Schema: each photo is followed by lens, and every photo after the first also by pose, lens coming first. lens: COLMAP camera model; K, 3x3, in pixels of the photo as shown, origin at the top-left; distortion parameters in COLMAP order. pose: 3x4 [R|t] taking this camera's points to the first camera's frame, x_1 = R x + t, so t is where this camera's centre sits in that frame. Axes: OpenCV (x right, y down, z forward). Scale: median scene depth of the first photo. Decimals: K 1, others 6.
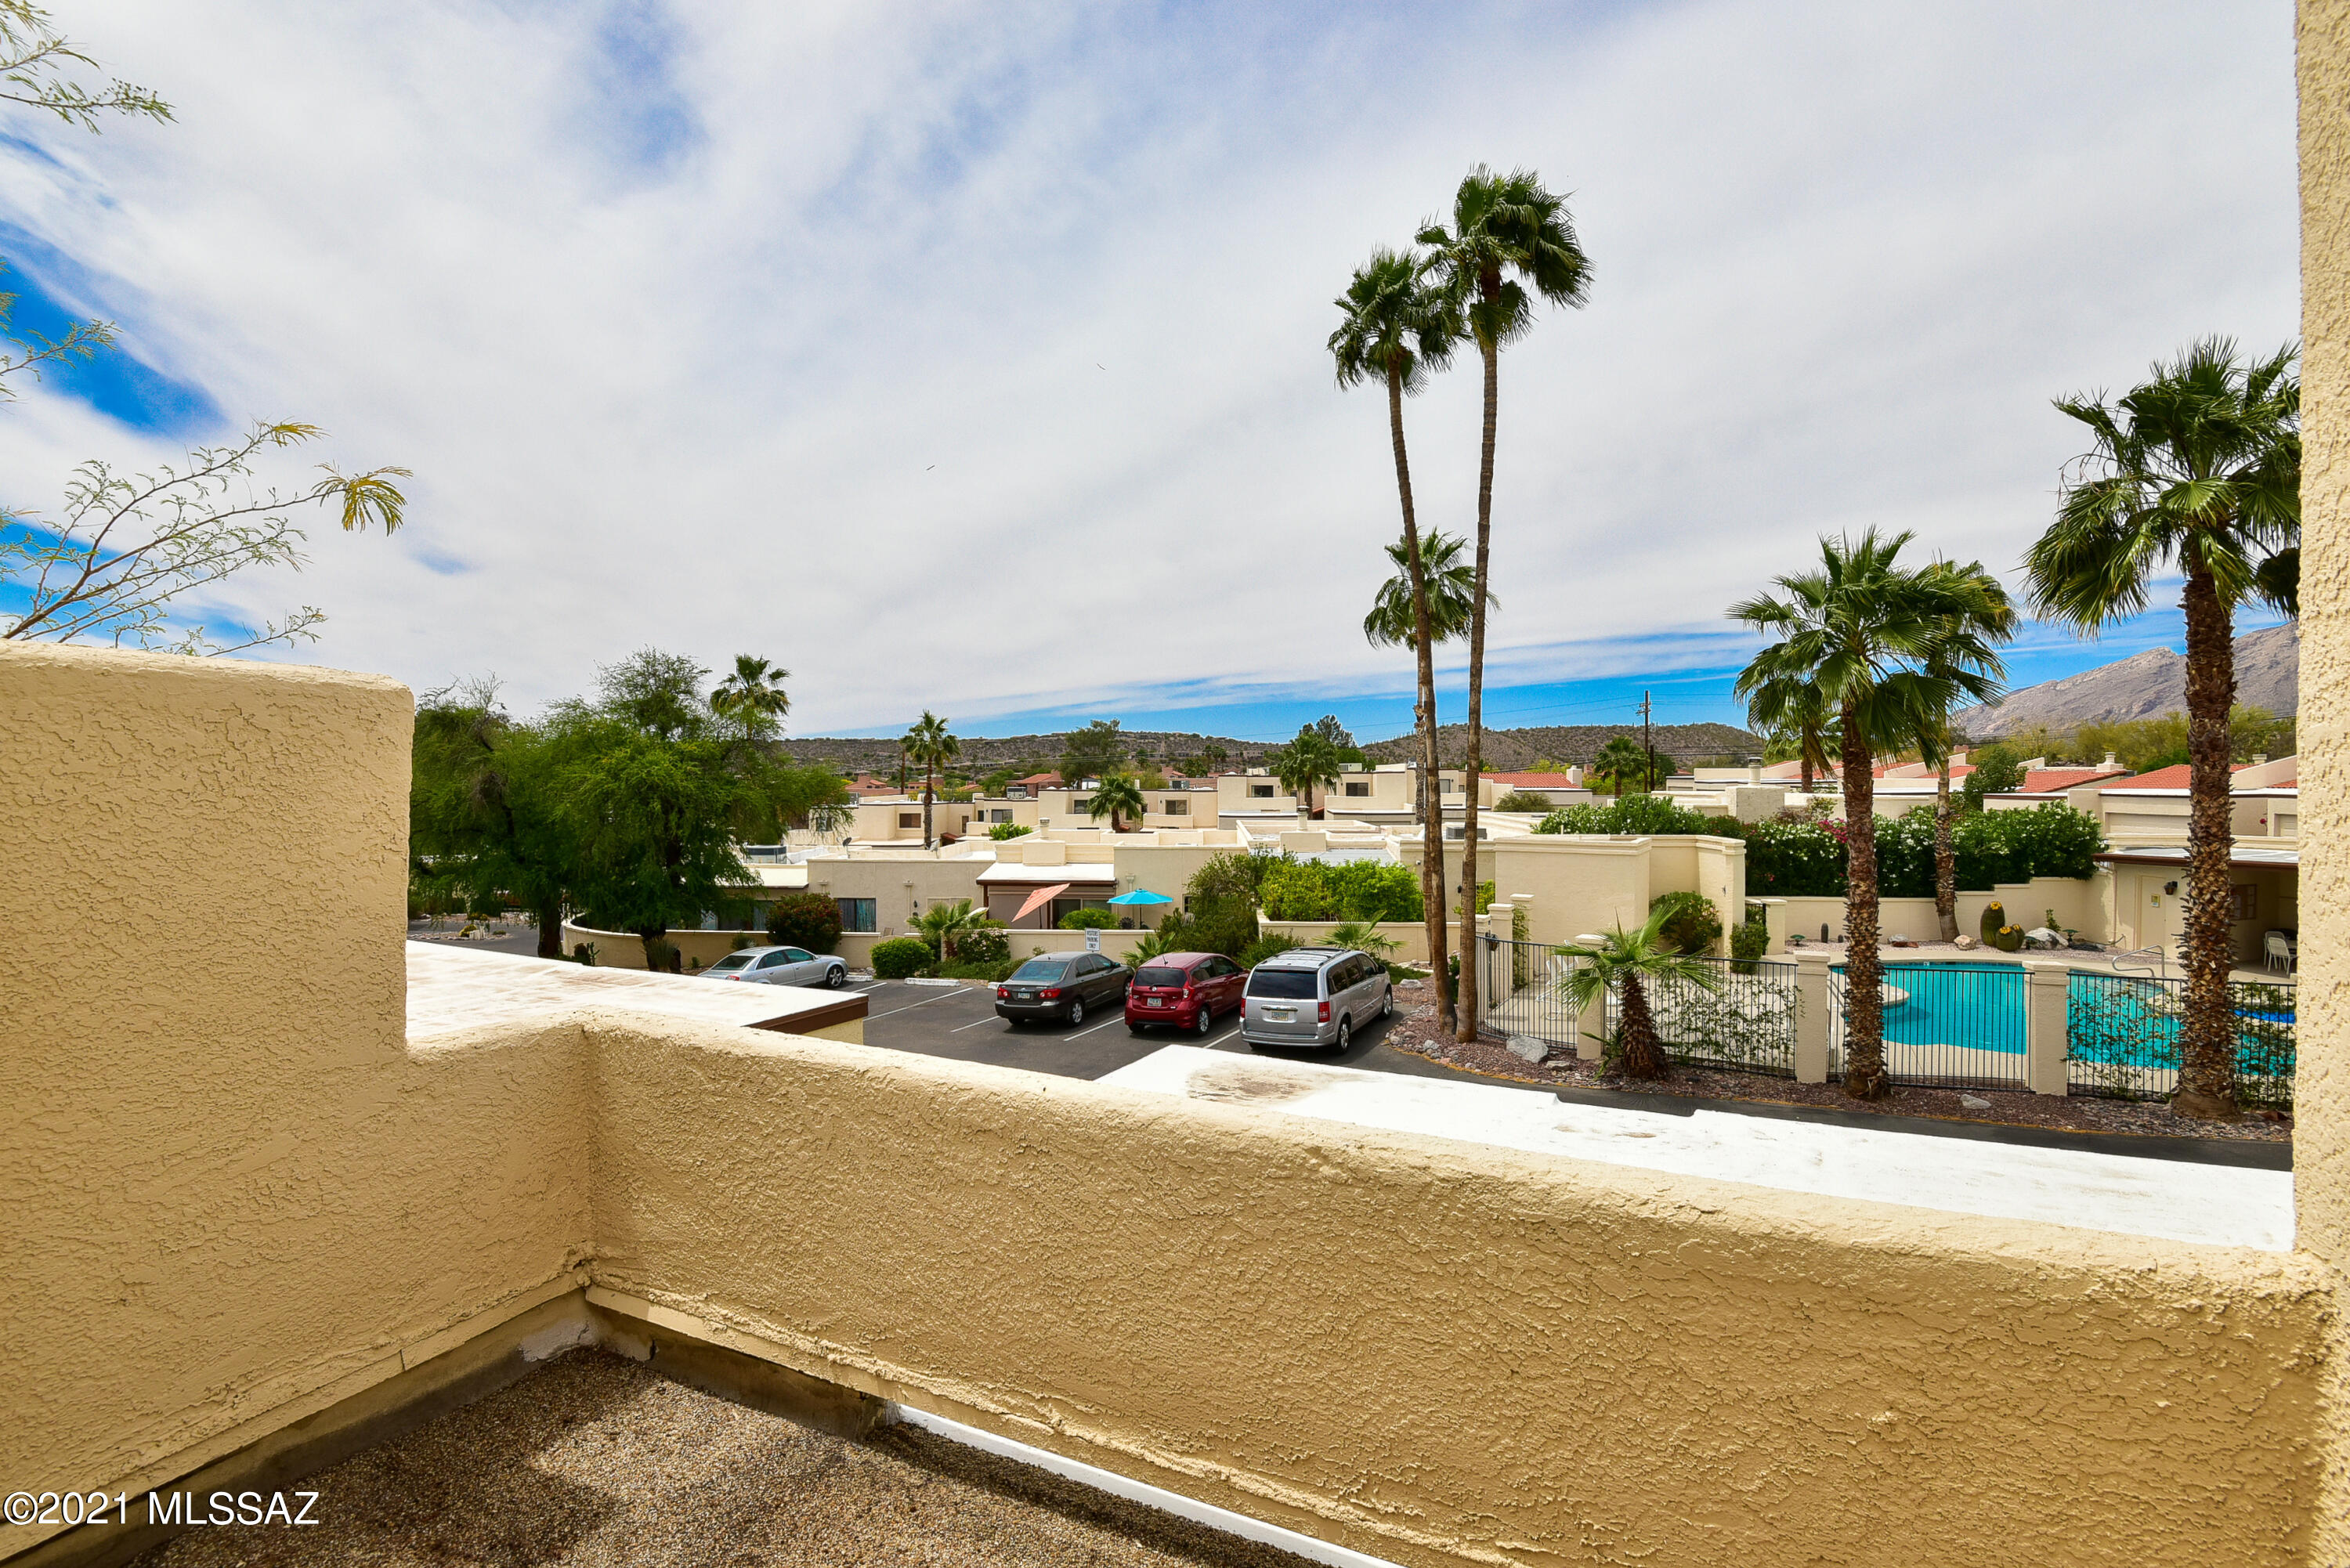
lens RADIAL K [[1114.2, 0, 1176.8], [0, 1114.2, 797.6], [0, 0, 1]] dist [-0.001852, -0.000715]
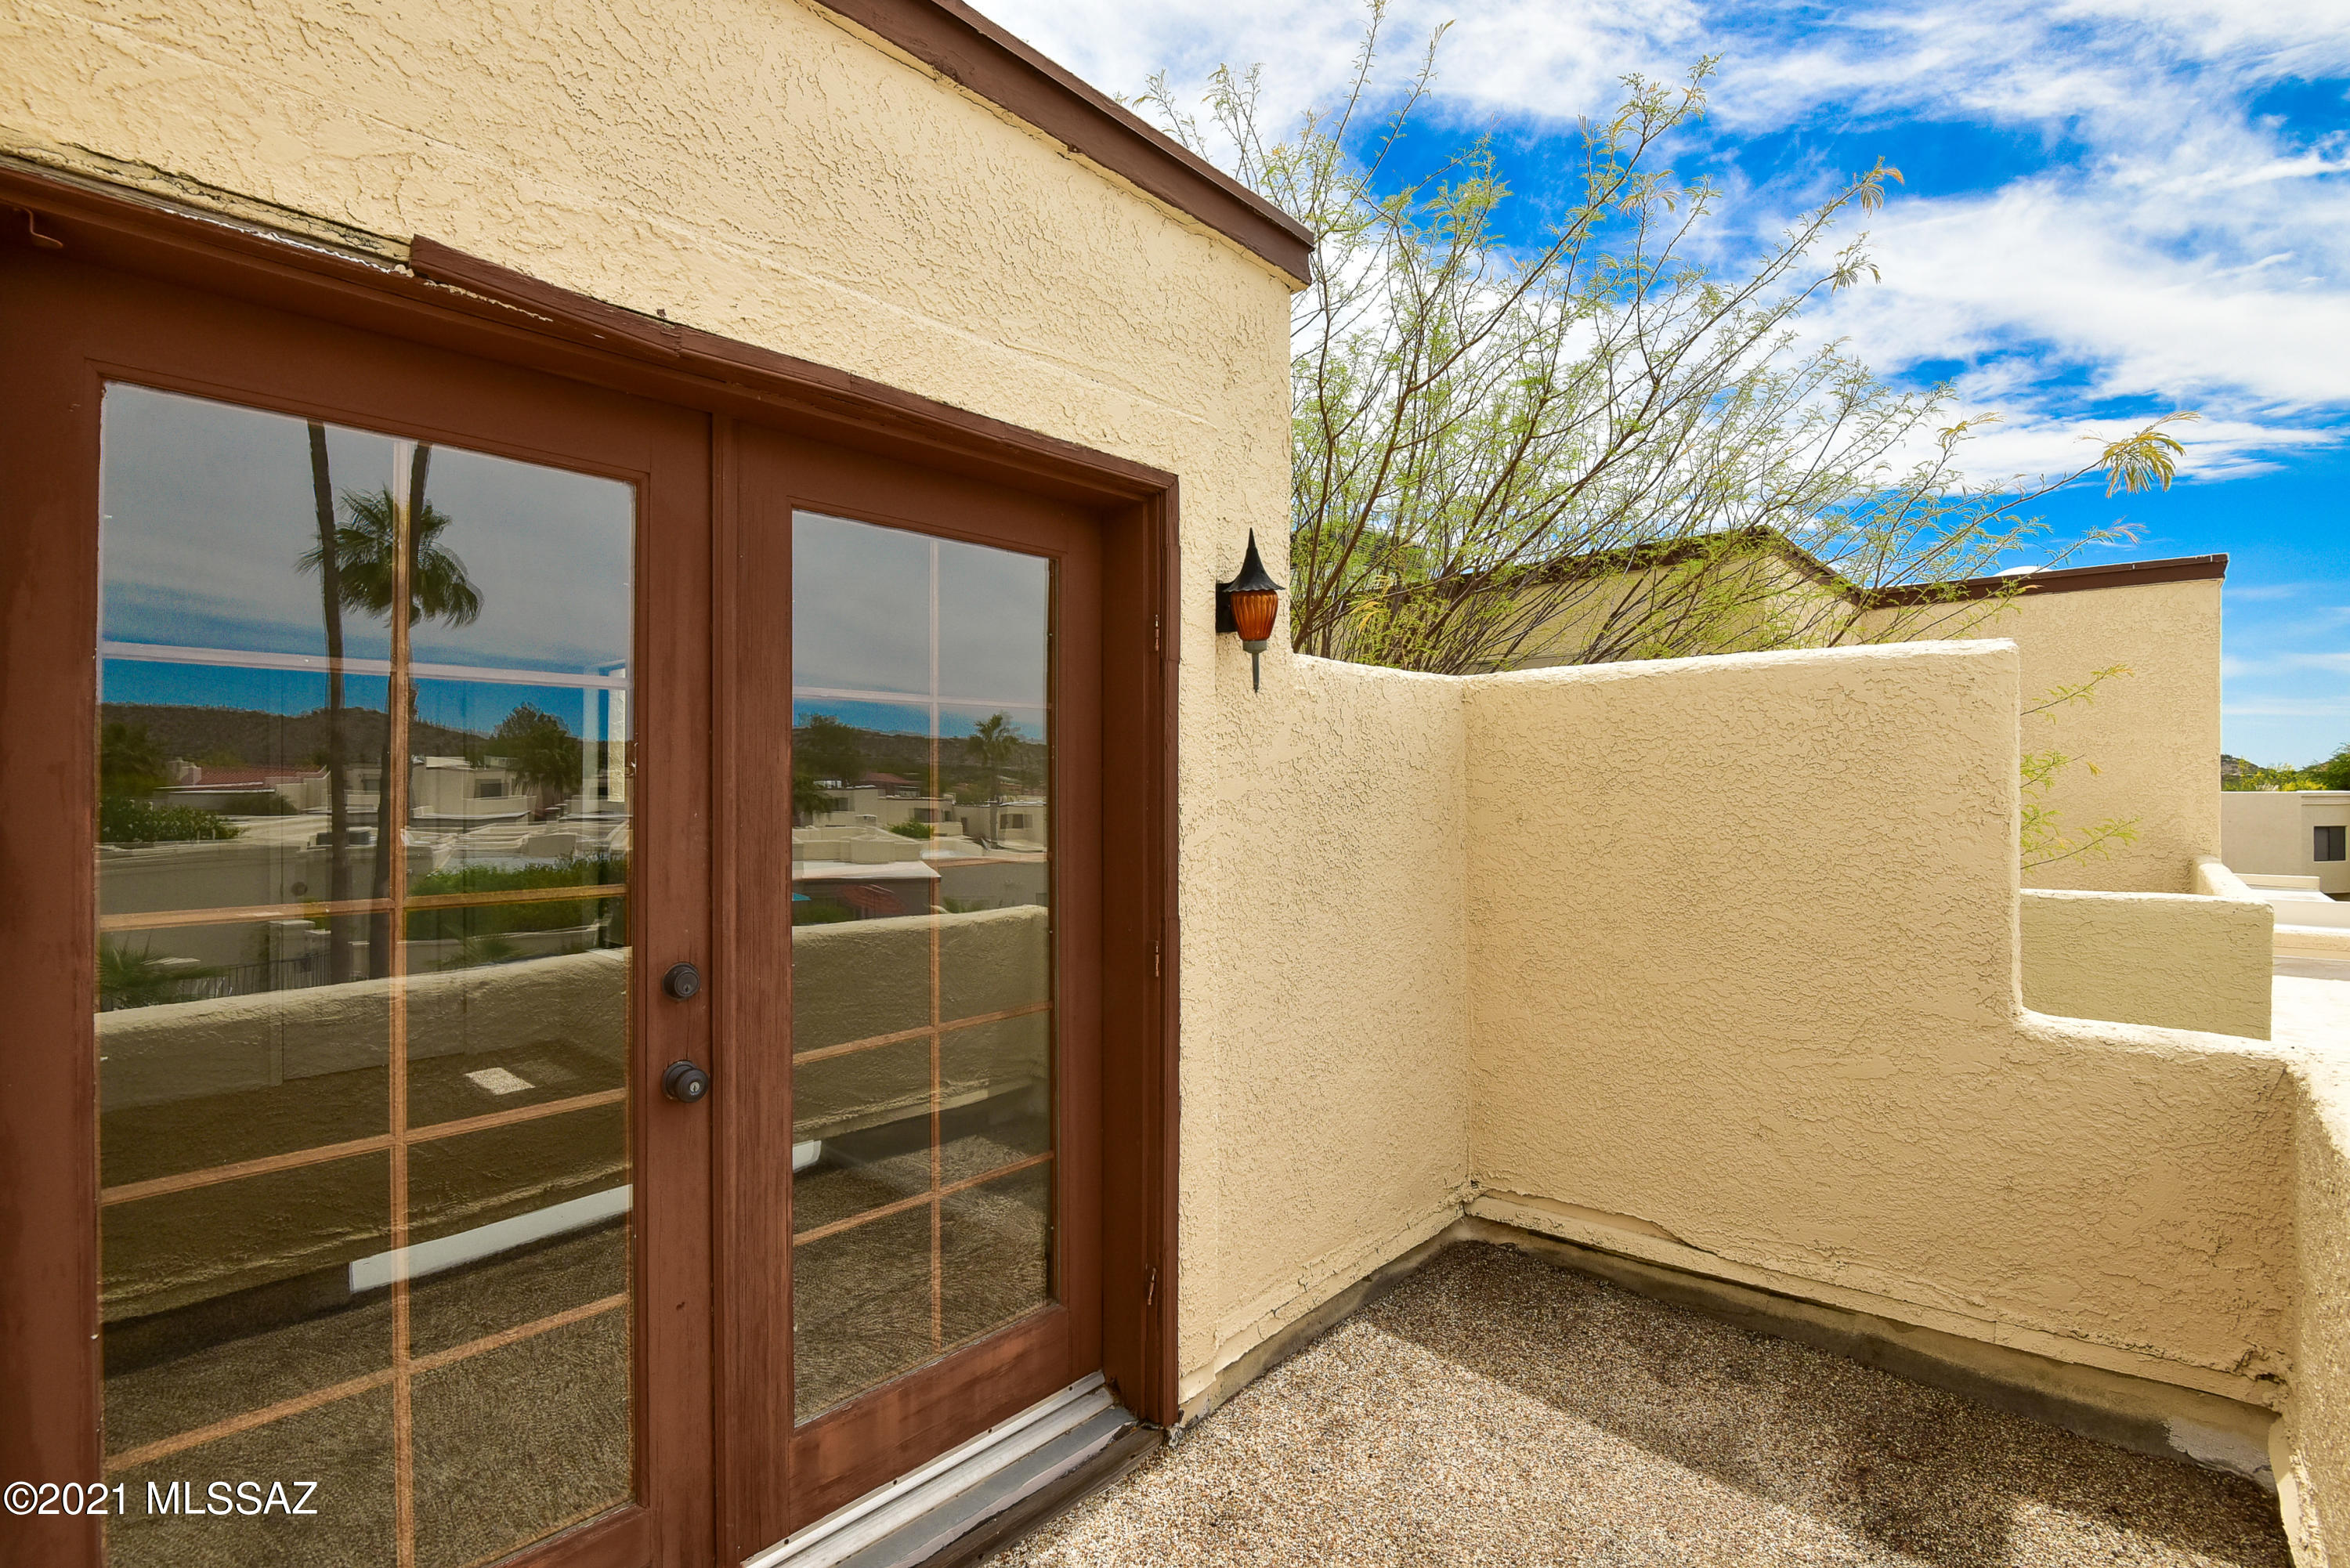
lens RADIAL K [[1115.7, 0, 1172.2], [0, 1115.7, 773.2], [0, 0, 1]] dist [-0.000795, -0.000545]
pose [[-0.258778, -0.011786, -0.965865, 0.496817], [-0.012362, 0.999884, -0.008889, 0.032466], [0.965858, 0.009640, -0.258894, 0.604569]]
